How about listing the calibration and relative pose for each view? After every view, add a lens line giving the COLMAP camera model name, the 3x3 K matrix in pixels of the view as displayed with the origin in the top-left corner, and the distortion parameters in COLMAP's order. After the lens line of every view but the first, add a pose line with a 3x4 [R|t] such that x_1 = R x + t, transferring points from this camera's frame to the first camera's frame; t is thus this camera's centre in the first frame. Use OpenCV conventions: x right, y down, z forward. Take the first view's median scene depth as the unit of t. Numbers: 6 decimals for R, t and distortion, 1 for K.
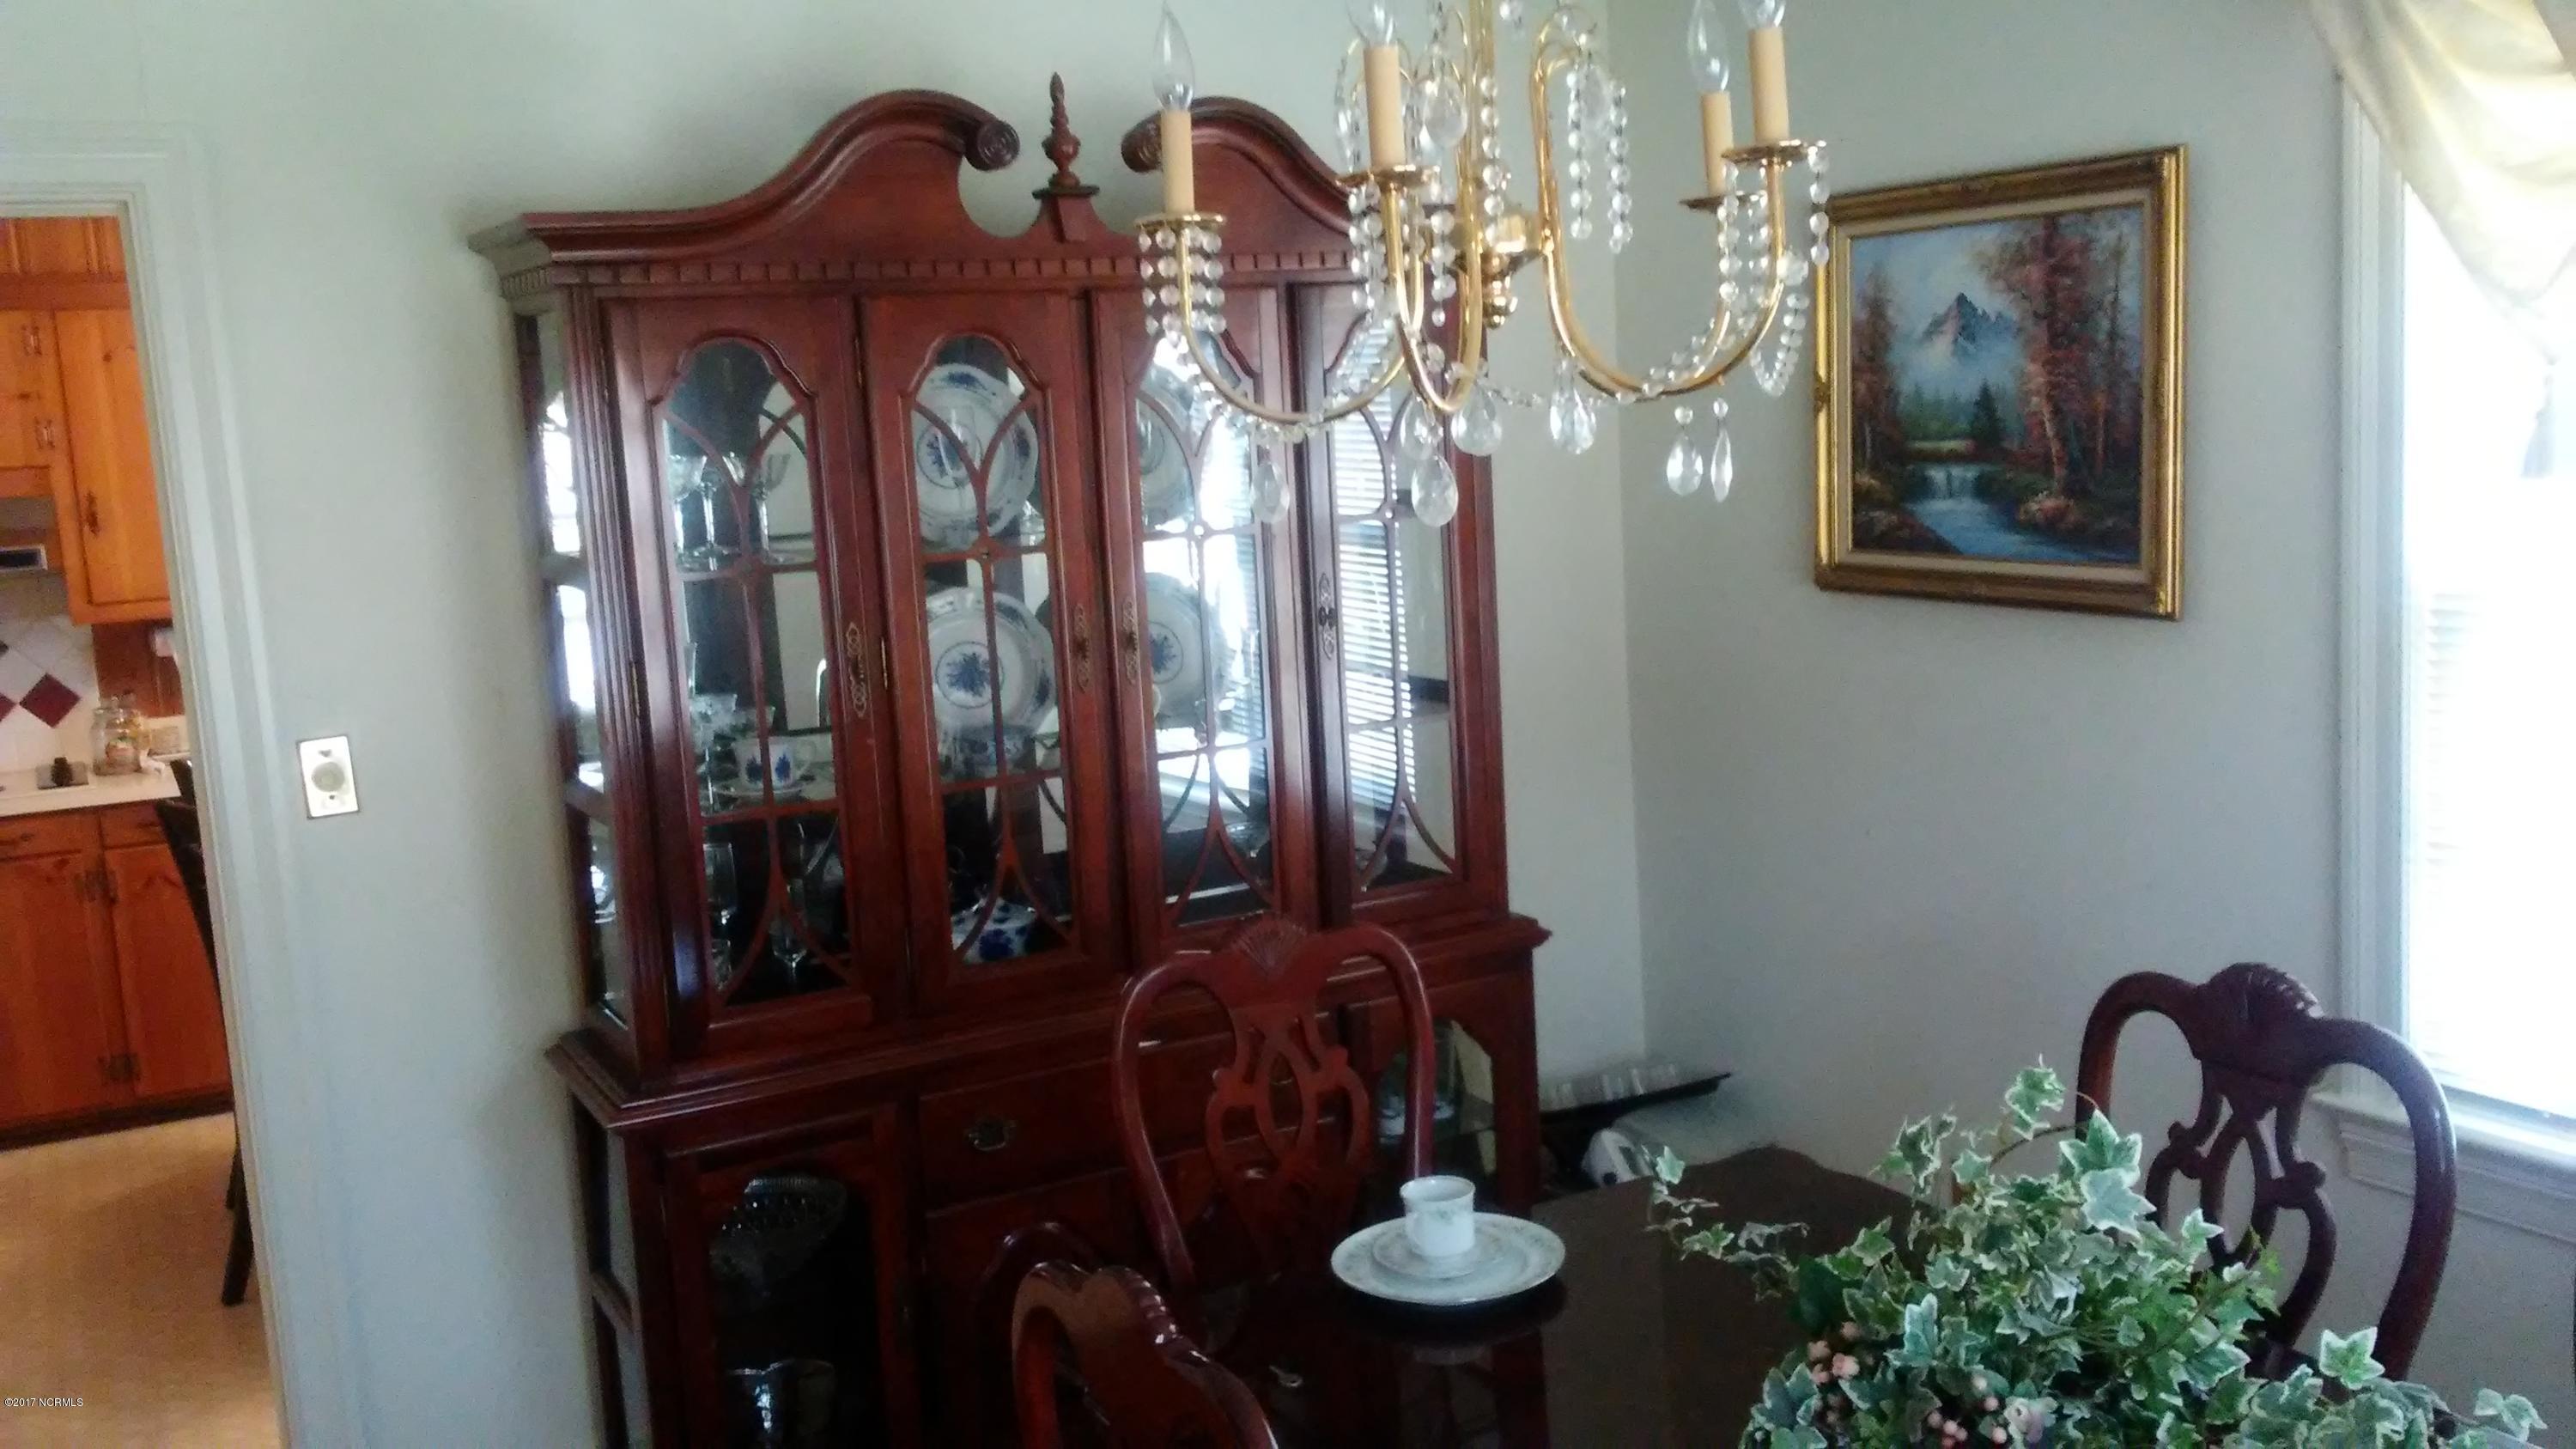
lens RADIAL K [[2250.5, 0, 1288.0], [0, 2250.5, 724.5], [0, 0, 1]] dist [0.001731, -0.002432]
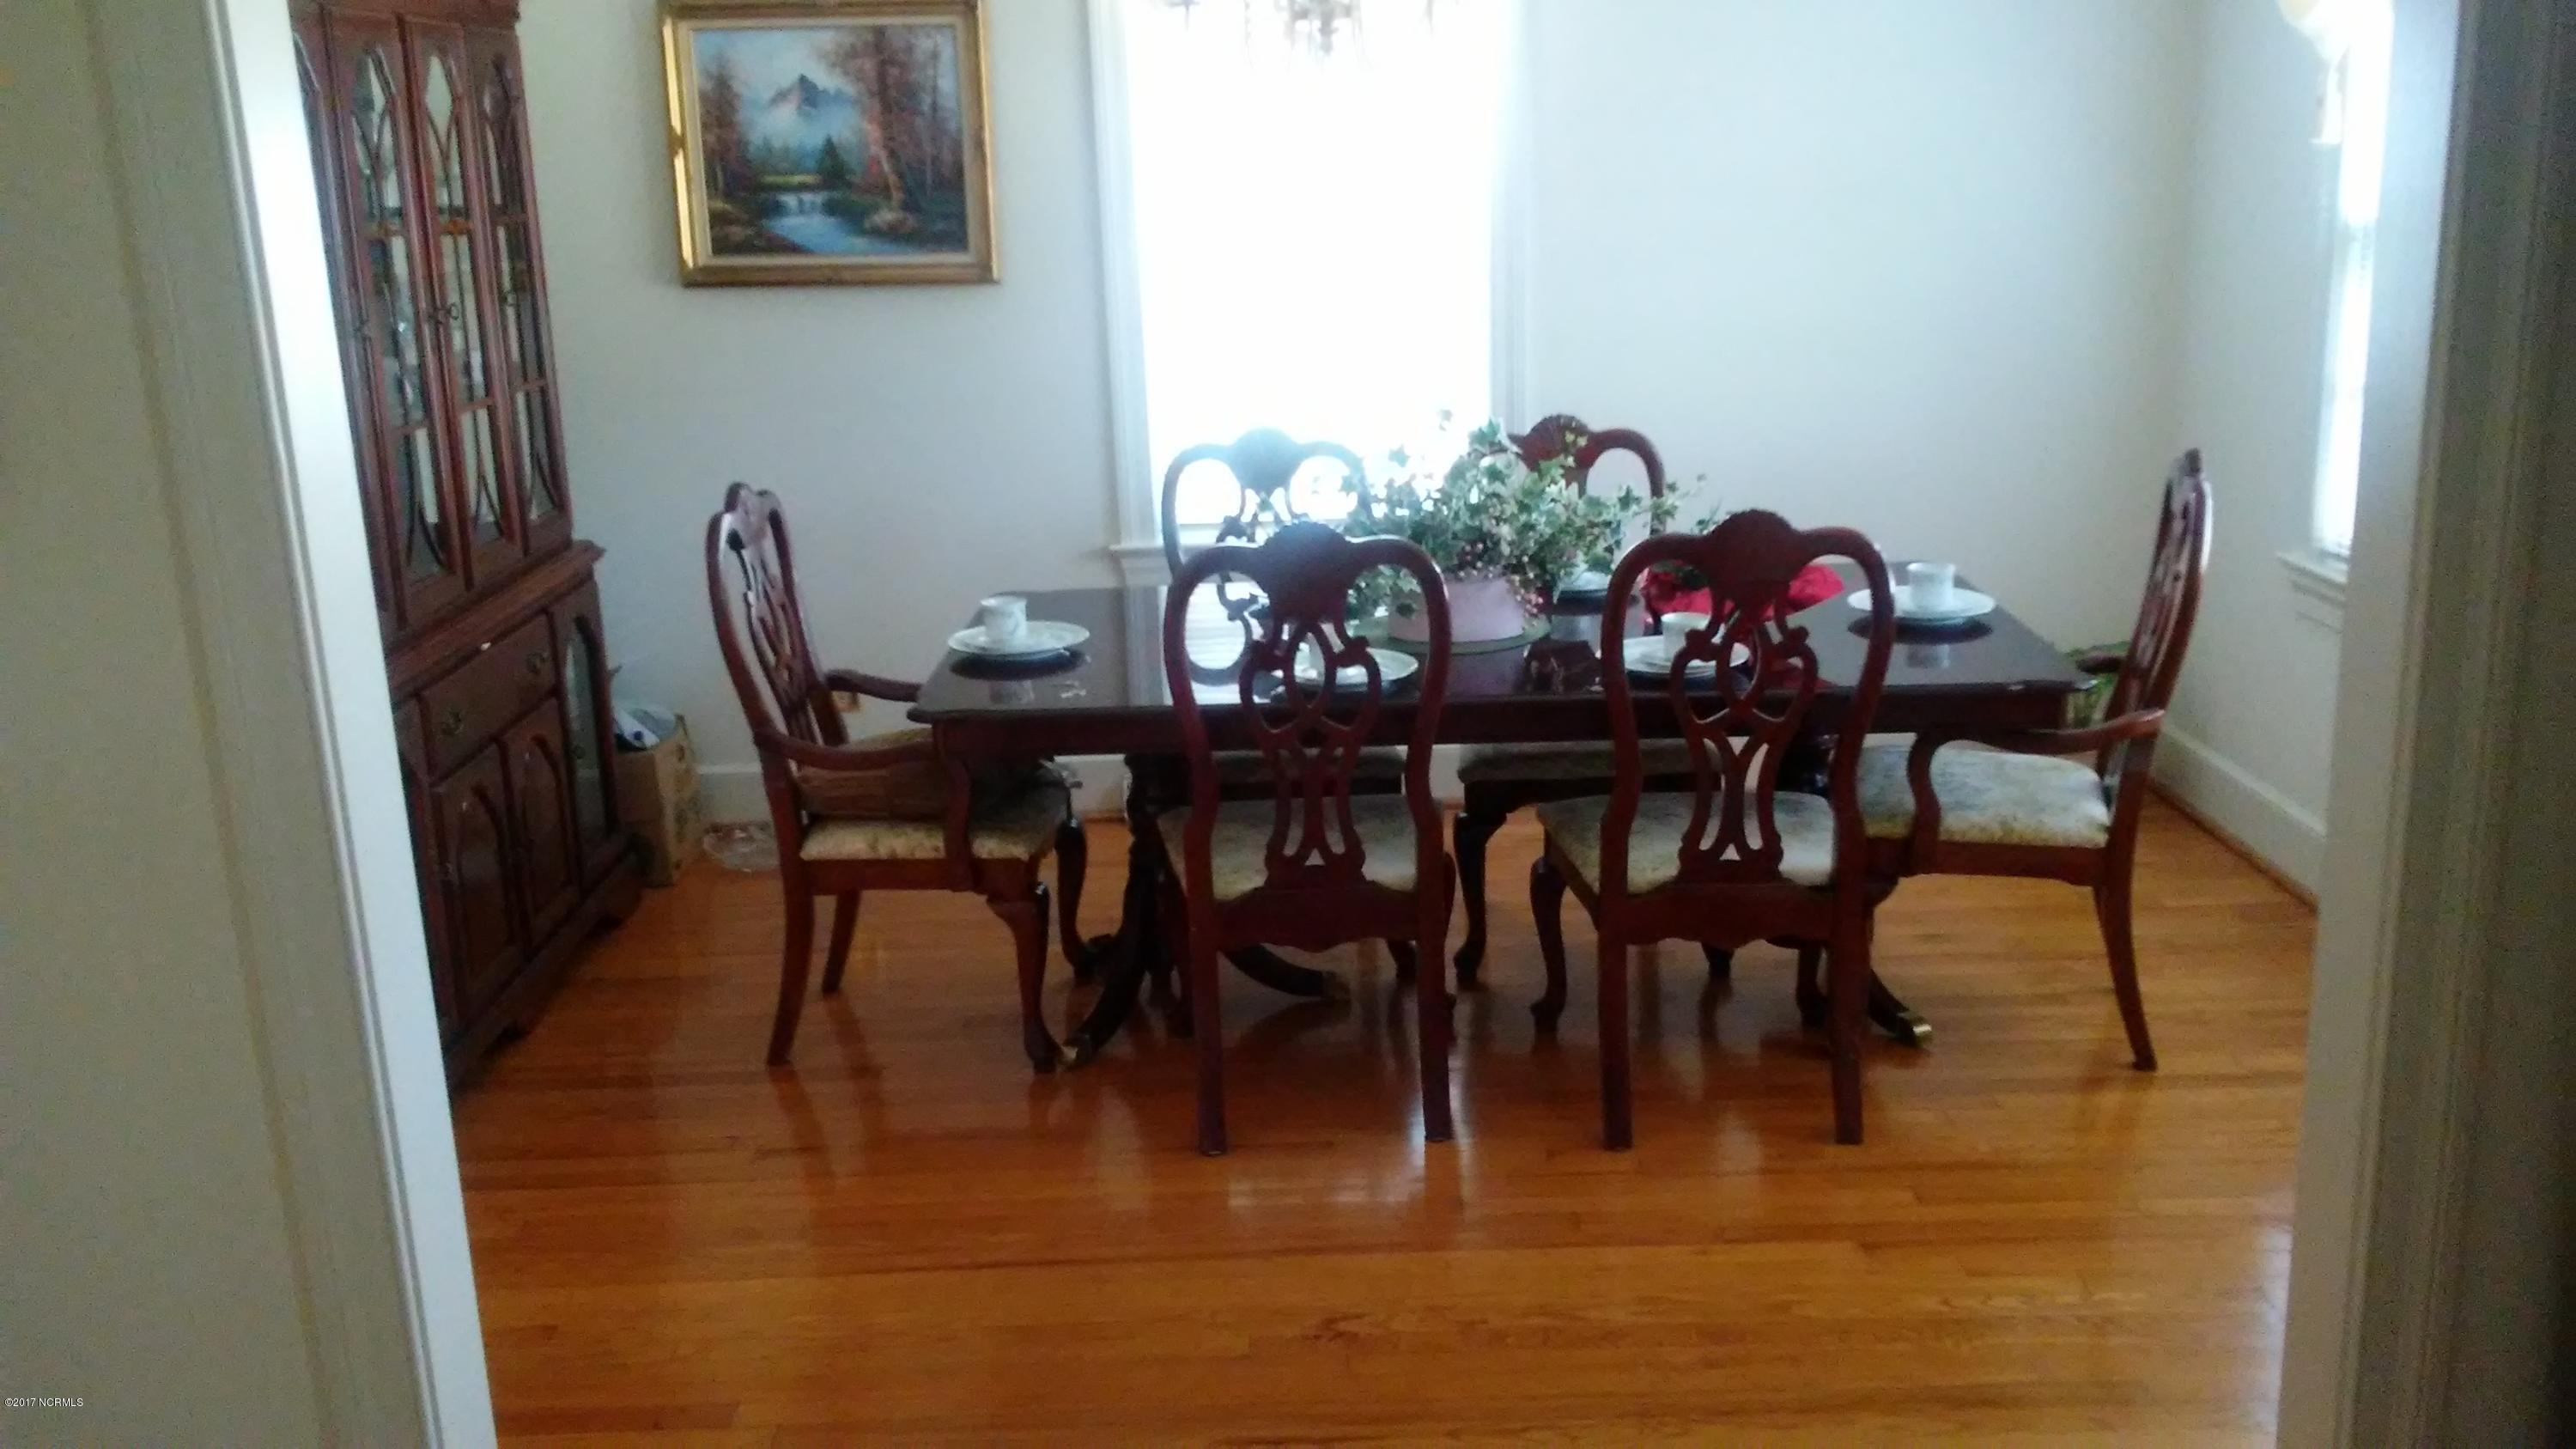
lens RADIAL K [[2250.5, 0, 1288.0], [0, 2250.5, 724.5], [0, 0, 1]] dist [0.001731, -0.002432]
pose [[0.470191, -0.178690, 0.864286, -0.923010], [0.121773, 0.983058, 0.136999, 0.066783], [-0.874124, 0.040831, 0.483984, 0.016687]]
